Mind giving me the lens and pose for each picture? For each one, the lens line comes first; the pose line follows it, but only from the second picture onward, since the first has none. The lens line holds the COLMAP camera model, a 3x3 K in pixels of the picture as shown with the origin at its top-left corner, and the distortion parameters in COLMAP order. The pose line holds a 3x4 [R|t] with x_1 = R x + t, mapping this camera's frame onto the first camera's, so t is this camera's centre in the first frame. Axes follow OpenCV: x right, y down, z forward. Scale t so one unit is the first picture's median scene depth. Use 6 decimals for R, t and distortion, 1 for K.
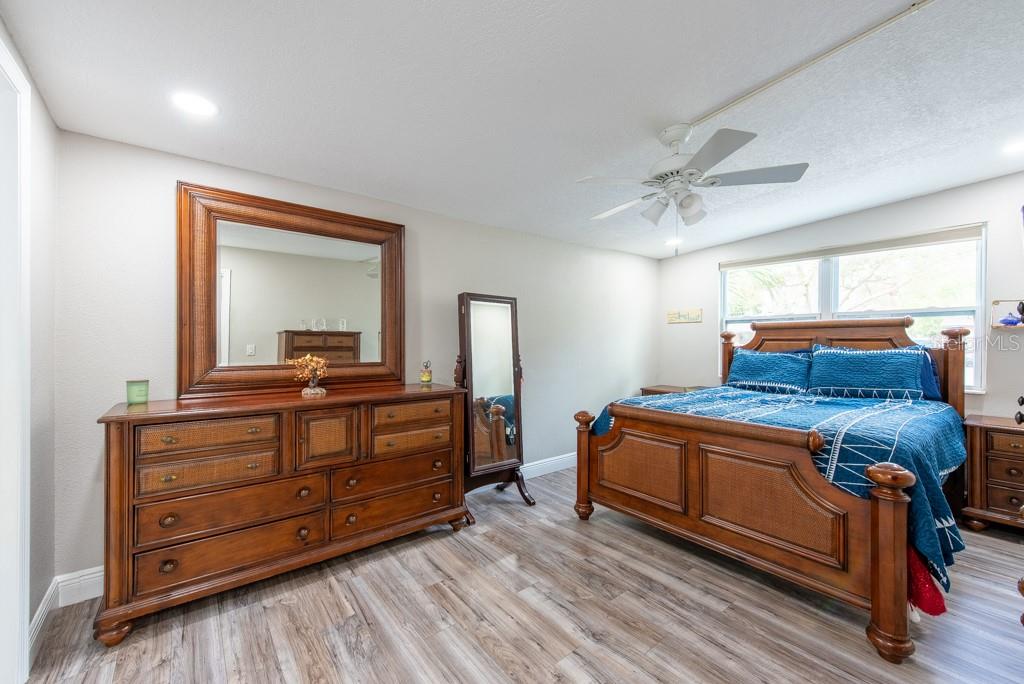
lens RADIAL K [[404.1, 0, 509.4], [0, 404.1, 341.2], [0, 0, 1]] dist [0.008111, -0.000520]
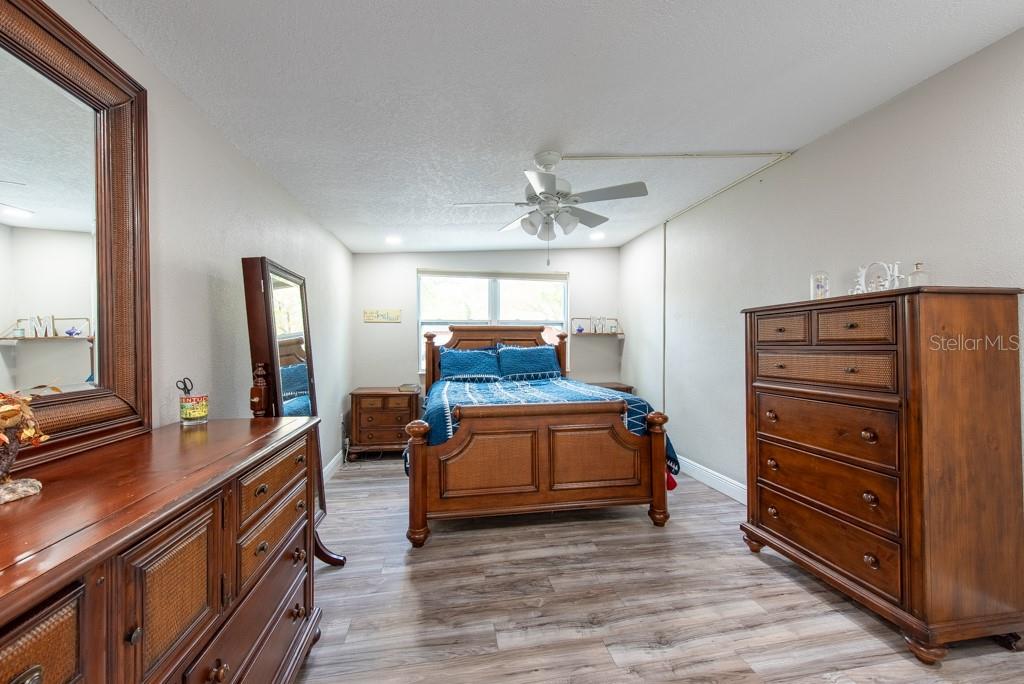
lens RADIAL K [[404.1, 0, 509.4], [0, 404.1, 341.2], [0, 0, 1]] dist [0.008111, -0.000520]
pose [[0.470858, 0.001686, 0.882207, -0.481337], [-0.000503, 0.999999, -0.001643, 0.003986], [-0.882209, 0.000330, 0.470858, 0.416547]]
